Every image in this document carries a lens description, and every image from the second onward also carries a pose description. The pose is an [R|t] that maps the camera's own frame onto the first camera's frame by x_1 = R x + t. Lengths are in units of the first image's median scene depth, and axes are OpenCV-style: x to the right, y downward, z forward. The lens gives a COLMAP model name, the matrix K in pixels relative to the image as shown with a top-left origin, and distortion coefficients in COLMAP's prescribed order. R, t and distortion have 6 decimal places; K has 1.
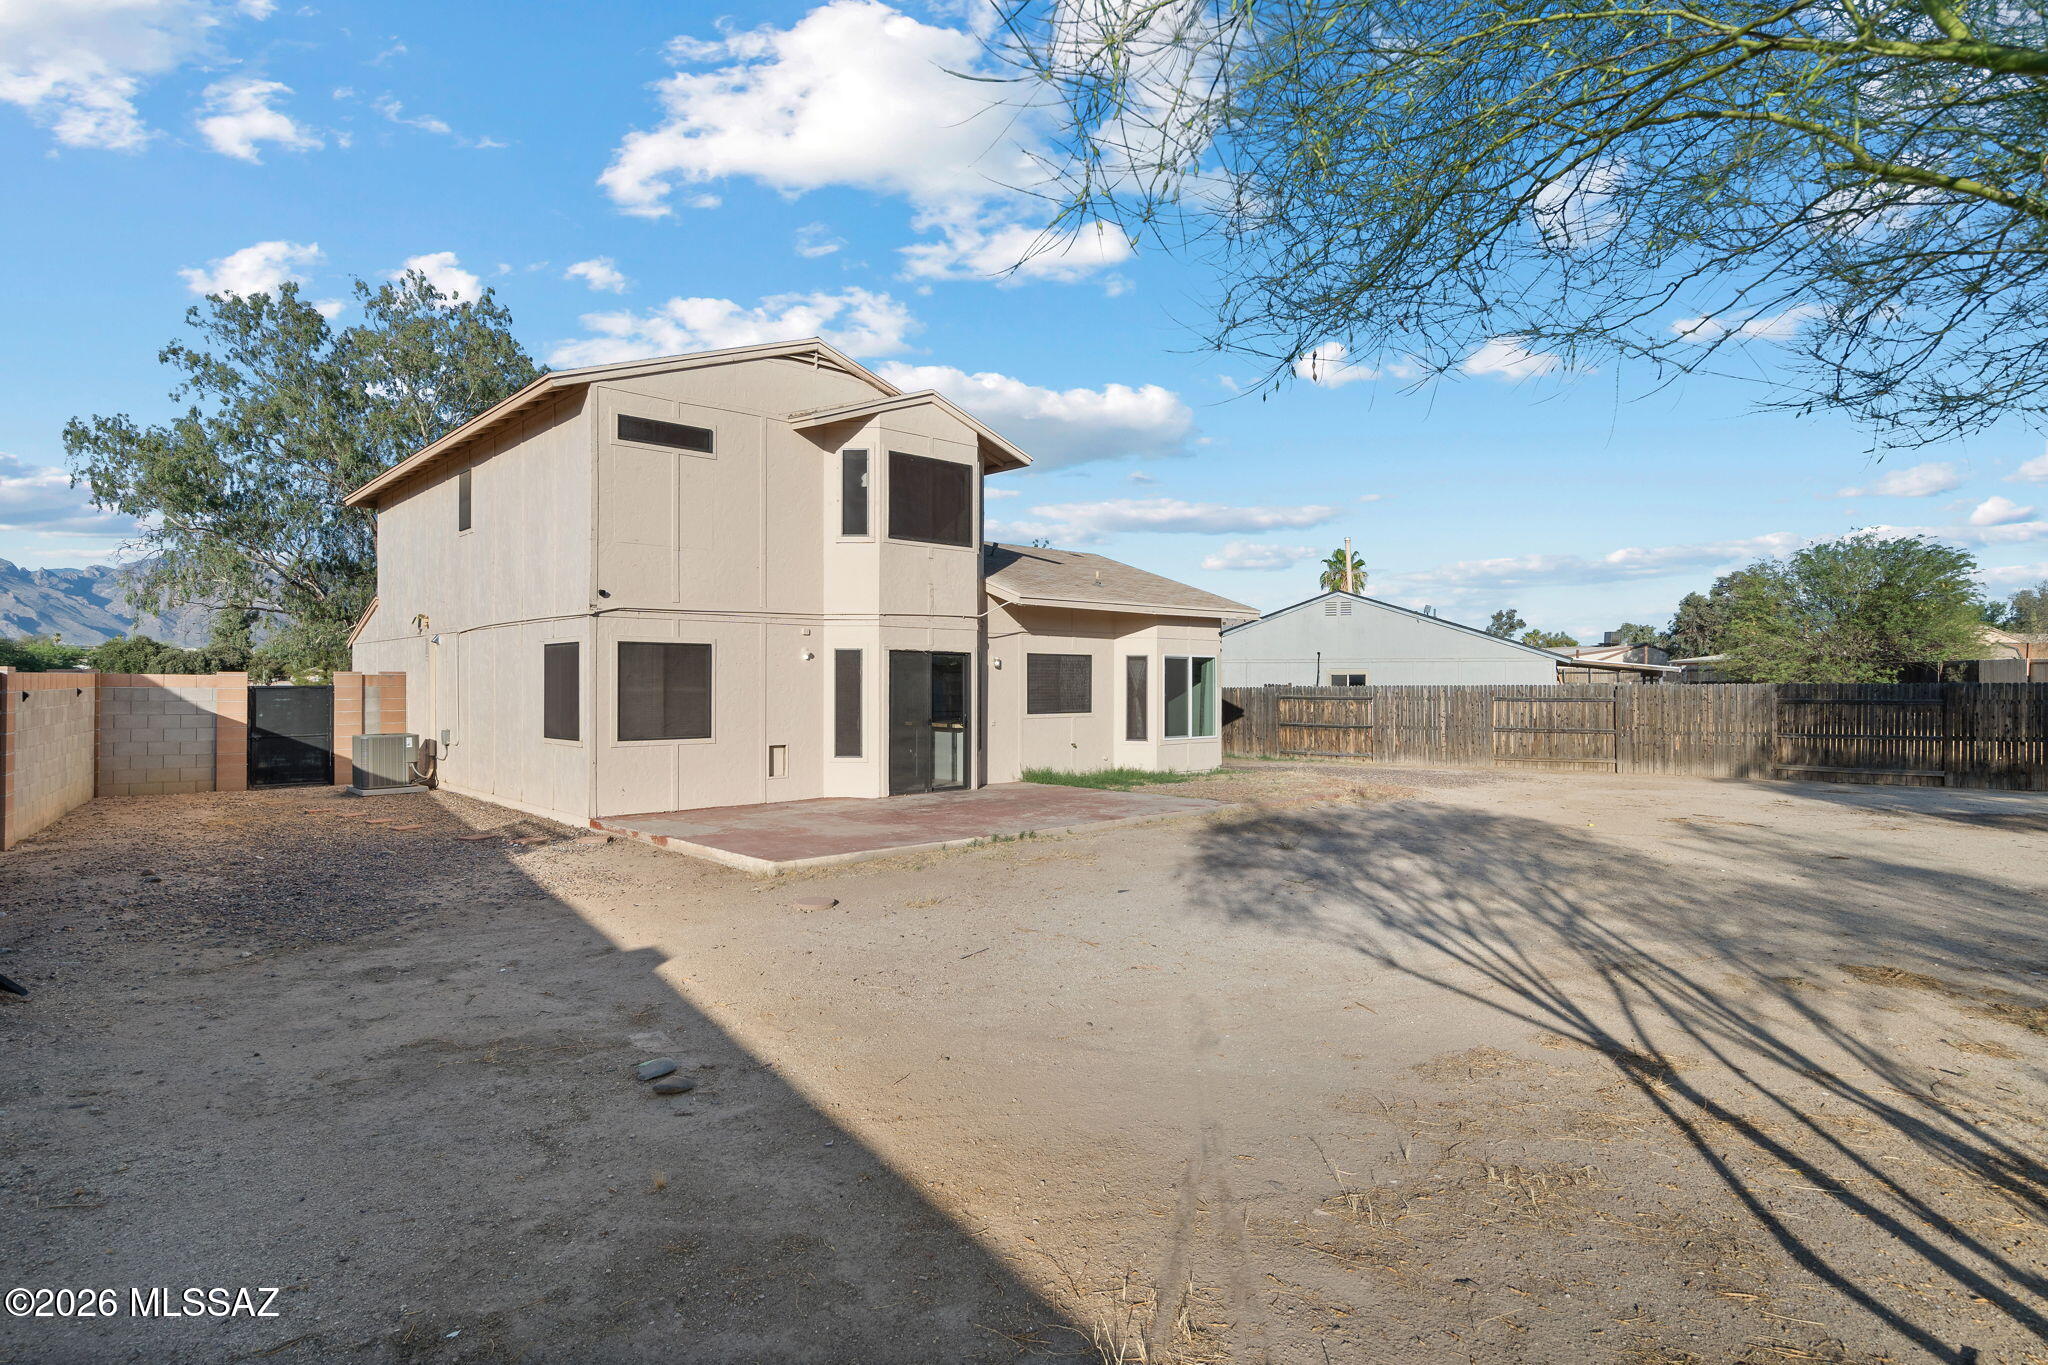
lens RADIAL K [[1085.0, 0, 1024.0], [0, 1085.0, 682.5], [0, 0, 1]] dist [0.000257, -0.000063]
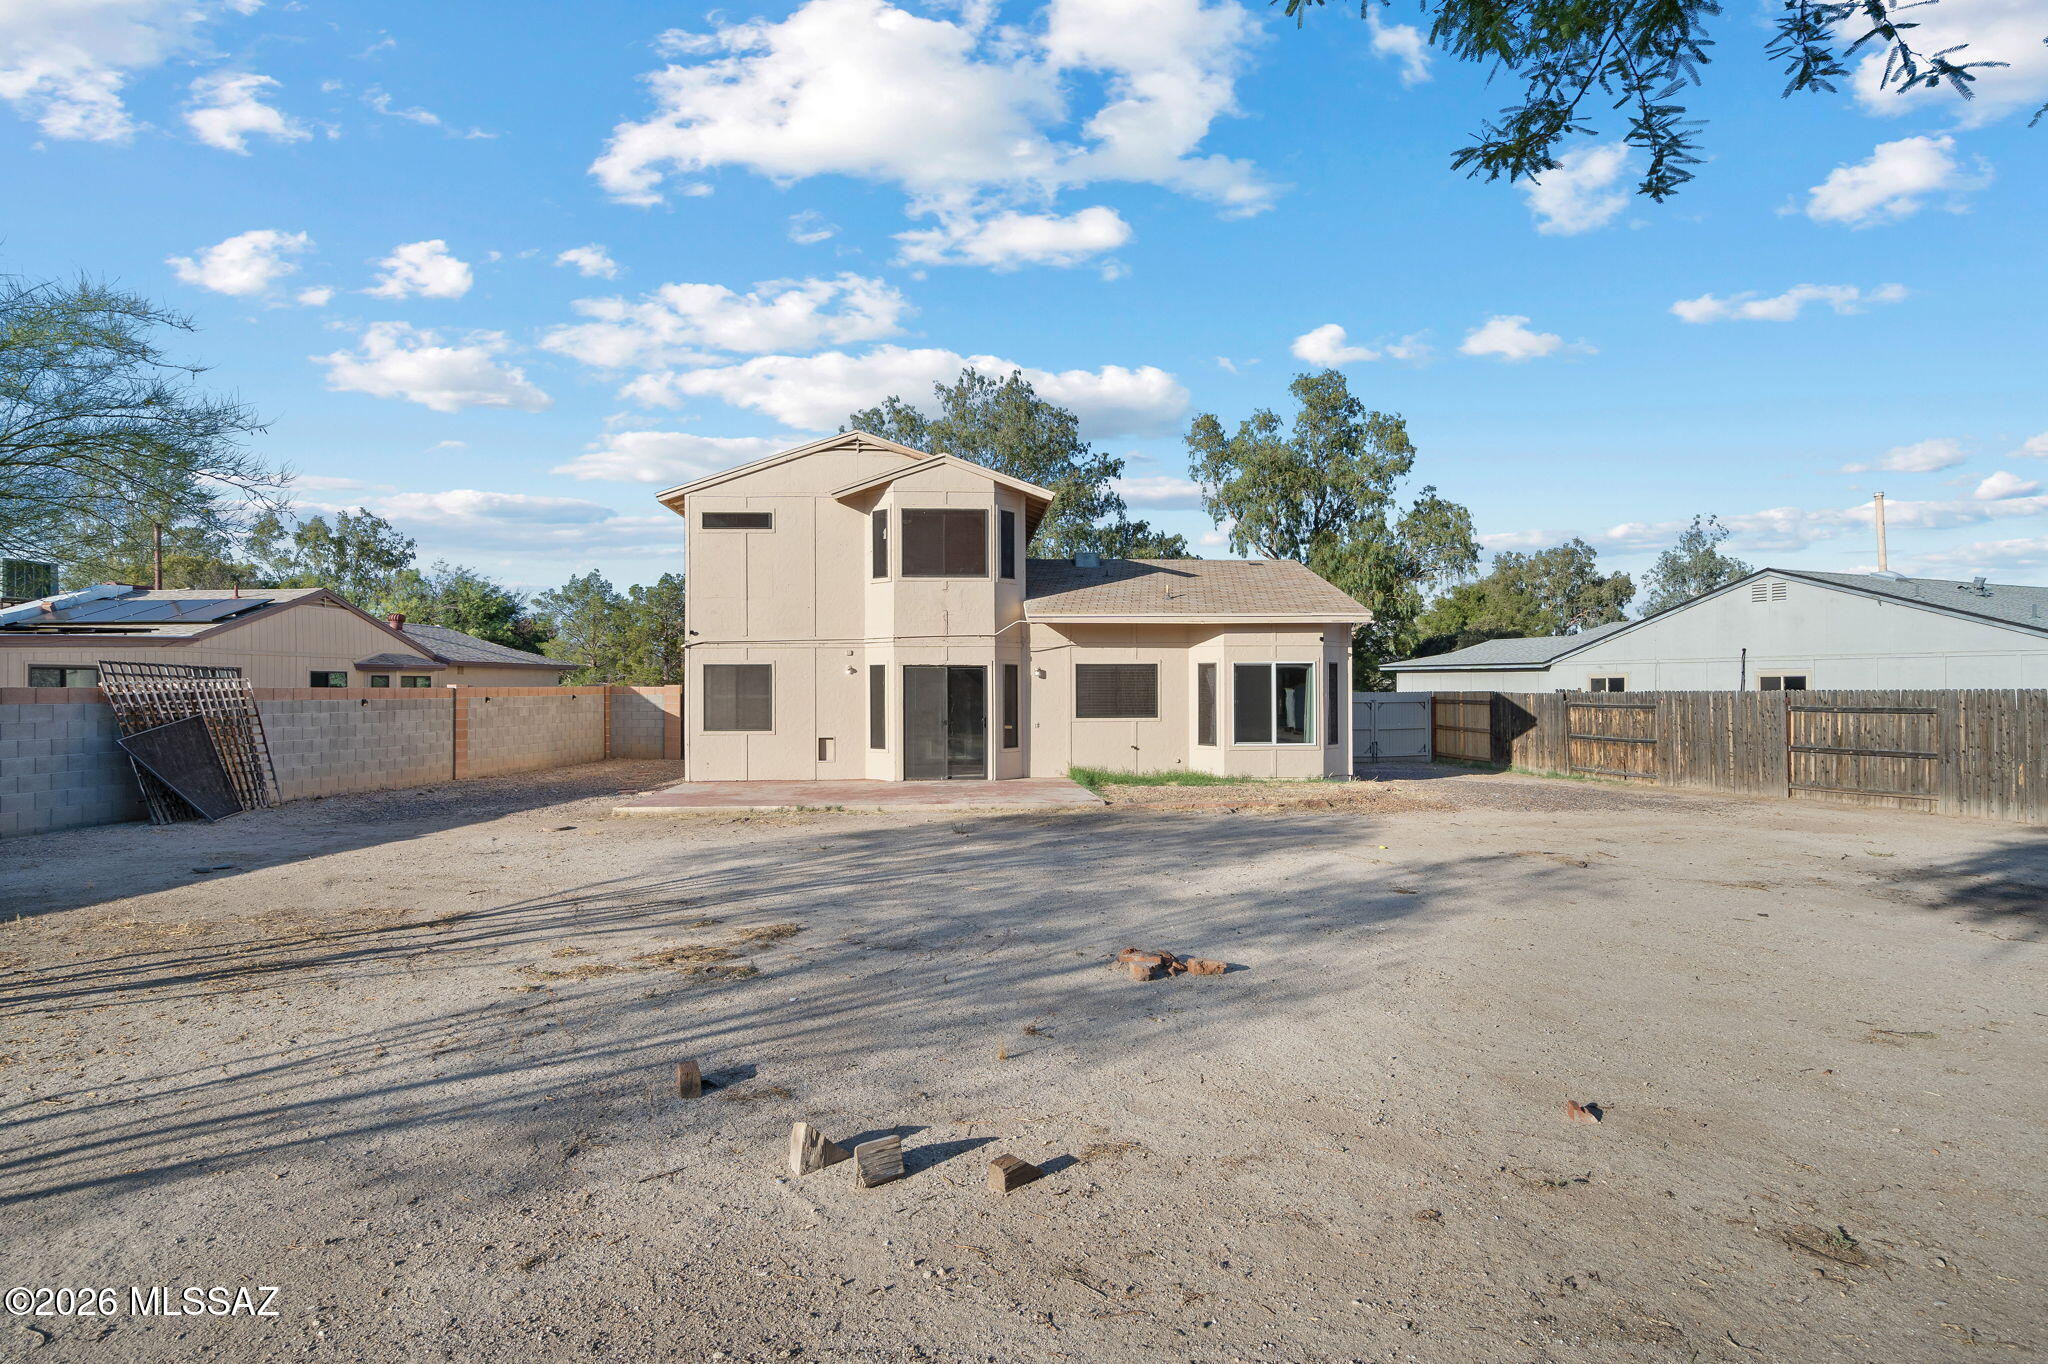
lens RADIAL K [[1085.0, 0, 1024.0], [0, 1085.0, 682.0], [0, 0, 1]] dist [0.000257, -0.000063]
pose [[0.775501, -0.006823, -0.631310, 0.651028], [0.004470, 0.999976, -0.005316, -0.002408], [0.631331, 0.001301, 0.775512, 0.088305]]
